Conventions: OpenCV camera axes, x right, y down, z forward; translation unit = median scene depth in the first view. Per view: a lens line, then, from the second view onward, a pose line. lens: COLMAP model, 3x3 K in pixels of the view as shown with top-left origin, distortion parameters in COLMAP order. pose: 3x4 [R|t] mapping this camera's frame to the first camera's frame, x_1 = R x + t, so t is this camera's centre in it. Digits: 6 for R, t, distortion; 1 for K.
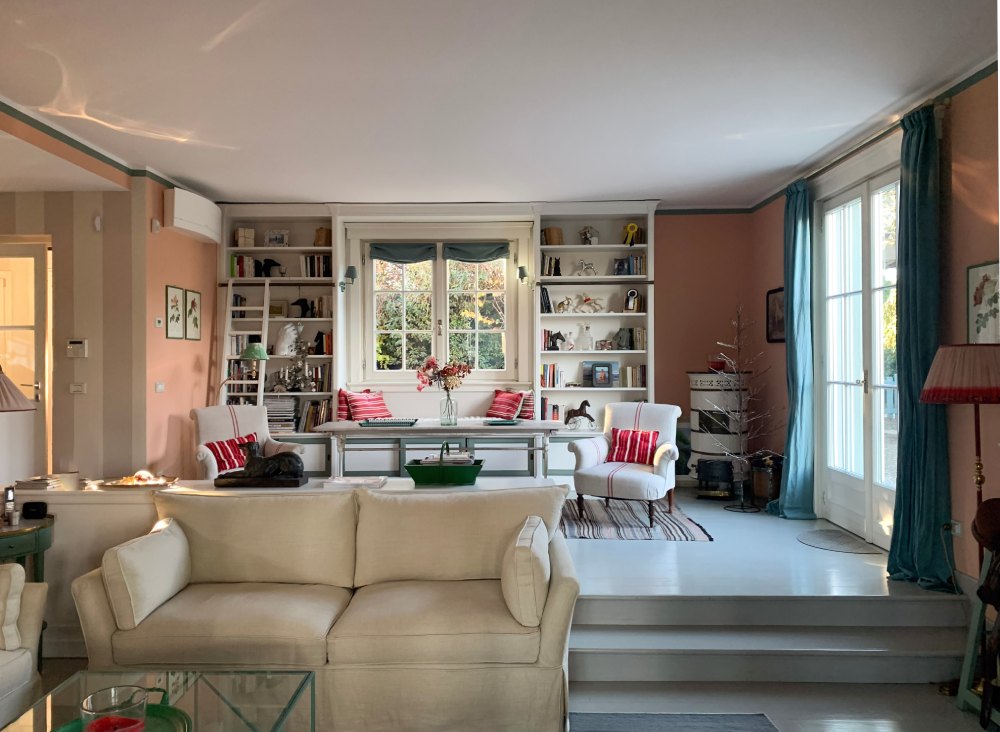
lens RADIAL K [[761.7, 0, 499.2], [0, 761.7, 355.5], [0, 0, 1]] dist [0.085056, -0.002392]
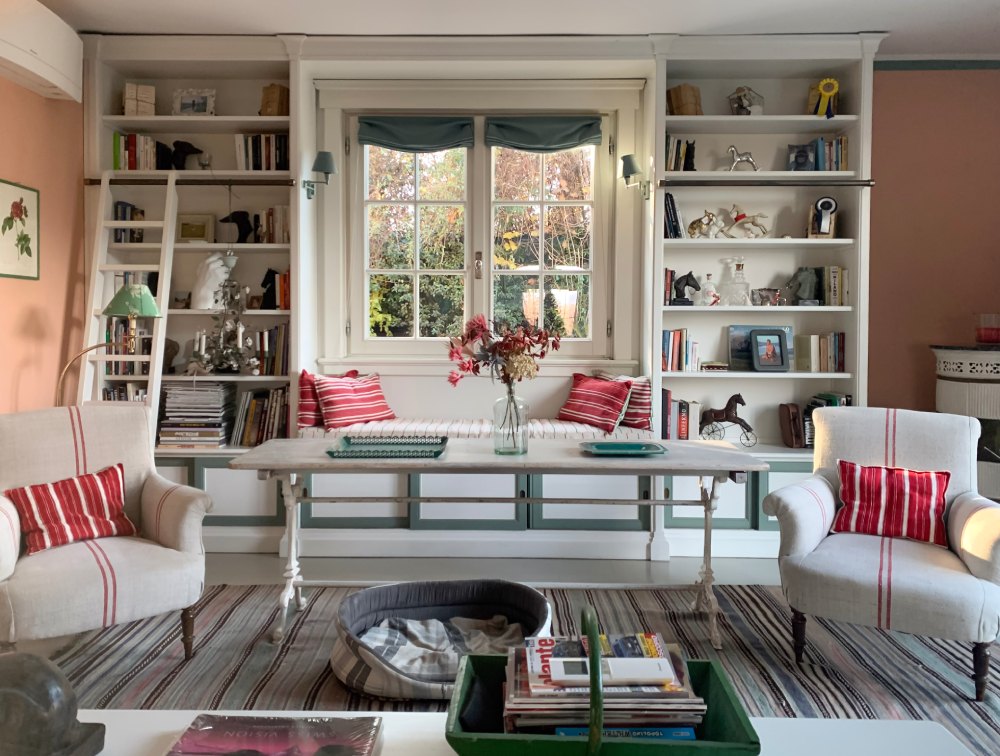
lens RADIAL K [[773.0, 0, 506.0], [0, 773.0, 339.1], [0, 0, 1]] dist [0.003112, 0.003594]
pose [[0.999954, 0.008896, 0.003510, -0.061125], [-0.008989, 0.999583, 0.027441, 0.003685], [-0.003264, -0.027471, 0.999617, 0.429890]]
